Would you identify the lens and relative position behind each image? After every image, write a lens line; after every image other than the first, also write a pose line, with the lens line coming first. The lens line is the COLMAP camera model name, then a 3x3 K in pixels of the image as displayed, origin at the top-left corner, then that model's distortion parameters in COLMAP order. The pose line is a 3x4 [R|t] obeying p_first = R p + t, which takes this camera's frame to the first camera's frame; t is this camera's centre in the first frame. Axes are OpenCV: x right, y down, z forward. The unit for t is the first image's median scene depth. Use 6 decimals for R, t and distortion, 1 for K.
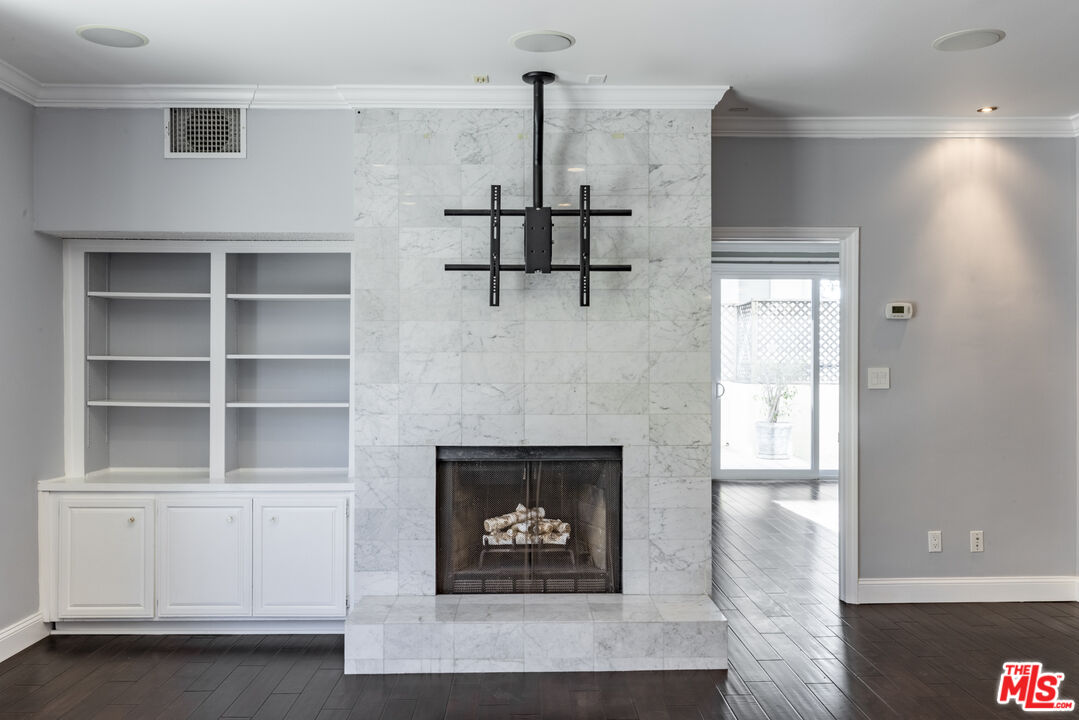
lens RADIAL K [[946.5, 0, 539.5], [0, 946.5, 360.0], [0, 0, 1]] dist [0.005686, 0.003831]
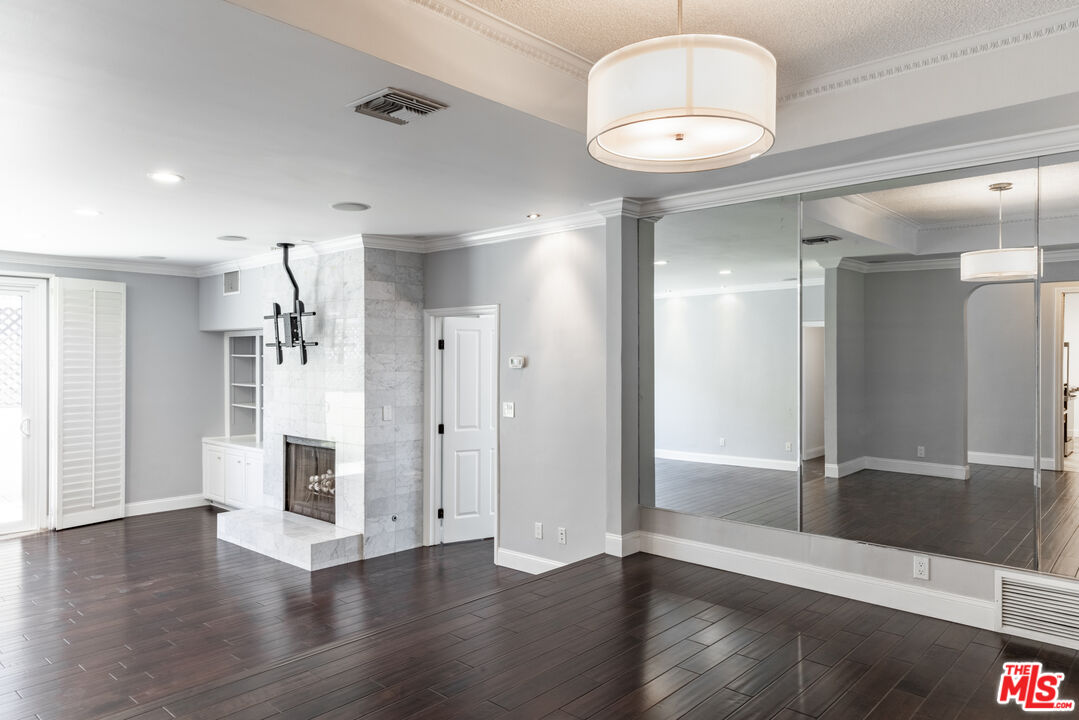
lens RADIAL K [[720.1, 0, 539.5], [0, 720.1, 360.0], [0, 0, 1]] dist [0.007629, 0.001272]
pose [[0.728366, -0.000191, -0.685188, 1.293971], [0.001207, 0.999999, 0.001004, -0.064076], [0.685187, -0.001559, 0.728365, 0.277436]]
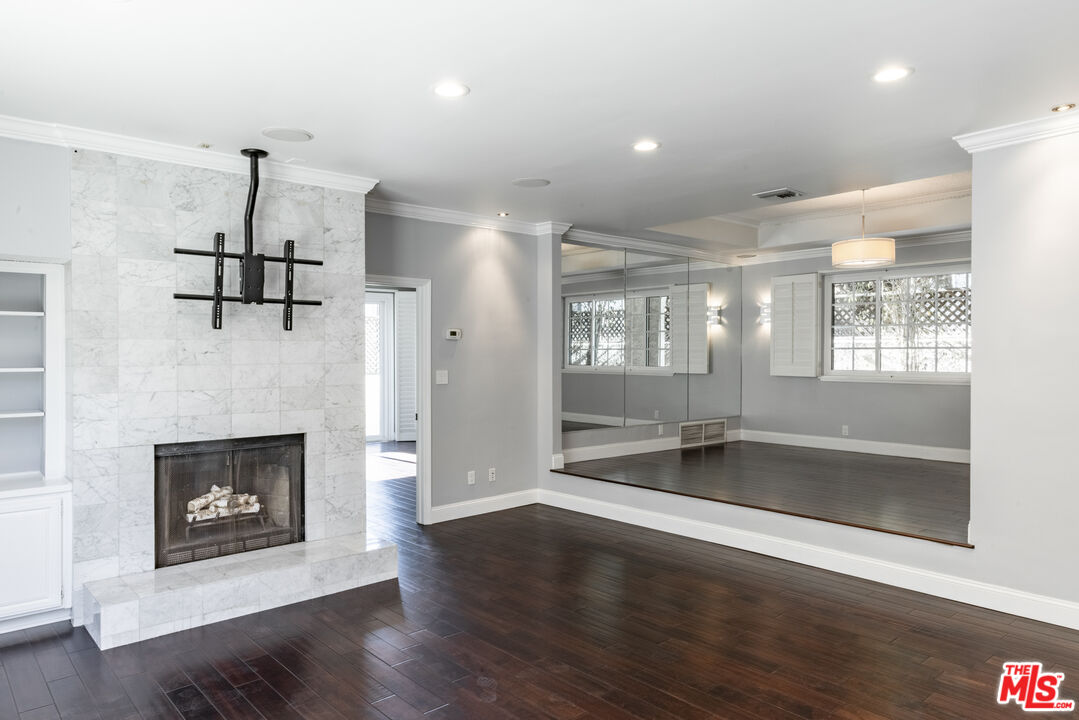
lens RADIAL K [[720.1, 0, 539.5], [0, 720.1, 360.0], [0, 0, 1]] dist [0.007629, 0.001272]
pose [[0.759802, -0.007543, 0.650111, -0.329684], [0.001439, 0.999950, 0.009920, -0.023558], [-0.650153, -0.006602, 0.759775, -0.002792]]
